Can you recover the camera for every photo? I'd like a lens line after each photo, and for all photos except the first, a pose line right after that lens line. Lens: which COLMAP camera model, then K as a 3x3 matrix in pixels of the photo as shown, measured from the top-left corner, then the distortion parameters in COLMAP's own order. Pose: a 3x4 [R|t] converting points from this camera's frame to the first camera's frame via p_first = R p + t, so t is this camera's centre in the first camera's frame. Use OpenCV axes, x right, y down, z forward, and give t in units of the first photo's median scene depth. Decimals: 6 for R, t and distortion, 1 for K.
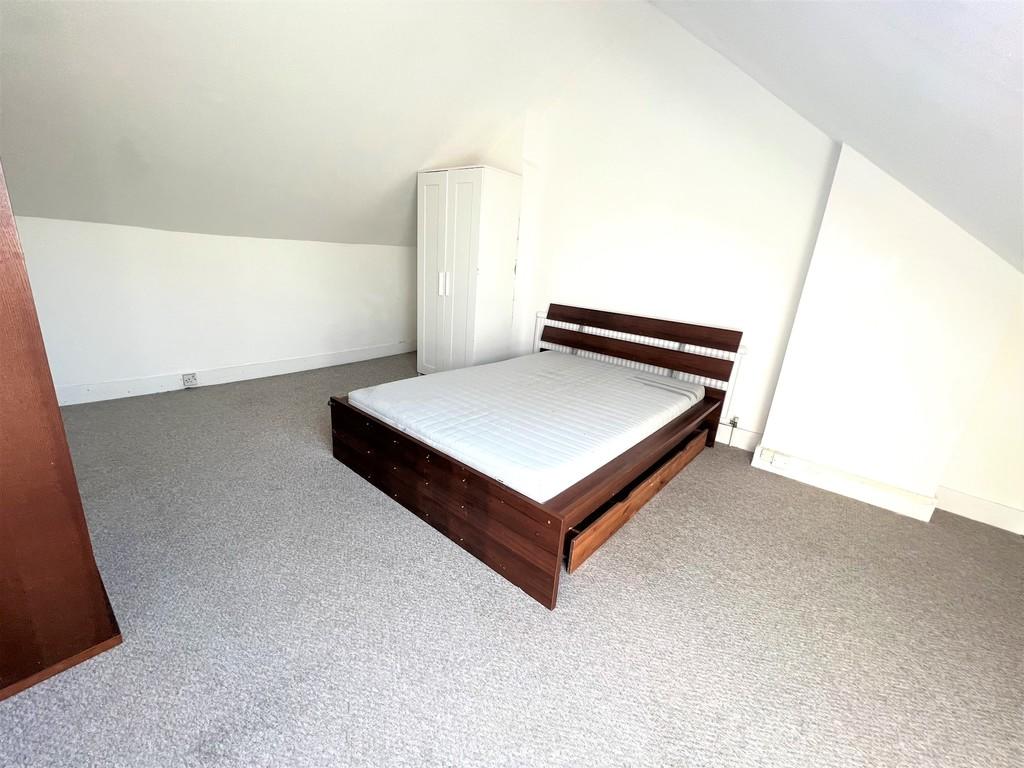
lens RADIAL K [[412.9, 0, 510.0], [0, 412.9, 384.2], [0, 0, 1]] dist [0.000416, 0.000005]
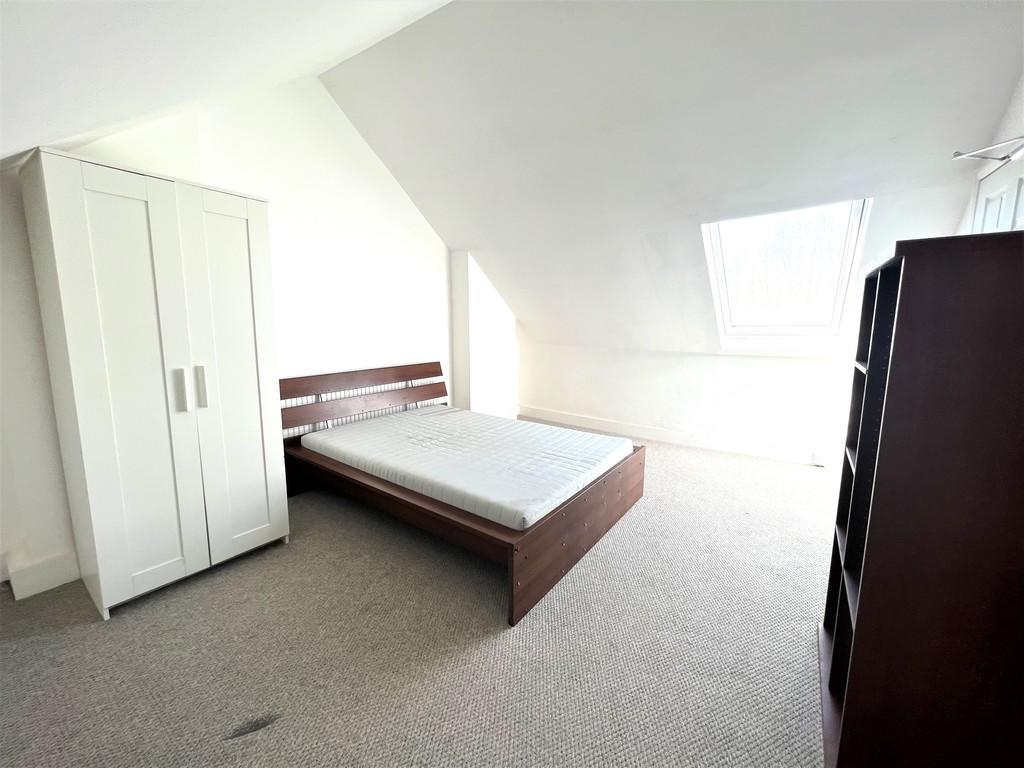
lens RADIAL K [[412.9, 0, 509.1], [0, 412.9, 380.7], [0, 0, 1]] dist [0.000416, 0.000005]
pose [[-0.093870, -0.216624, 0.971732, -0.895214], [0.277382, 0.931703, 0.234496, -0.335616], [-0.956163, 0.291553, -0.027372, 0.815290]]
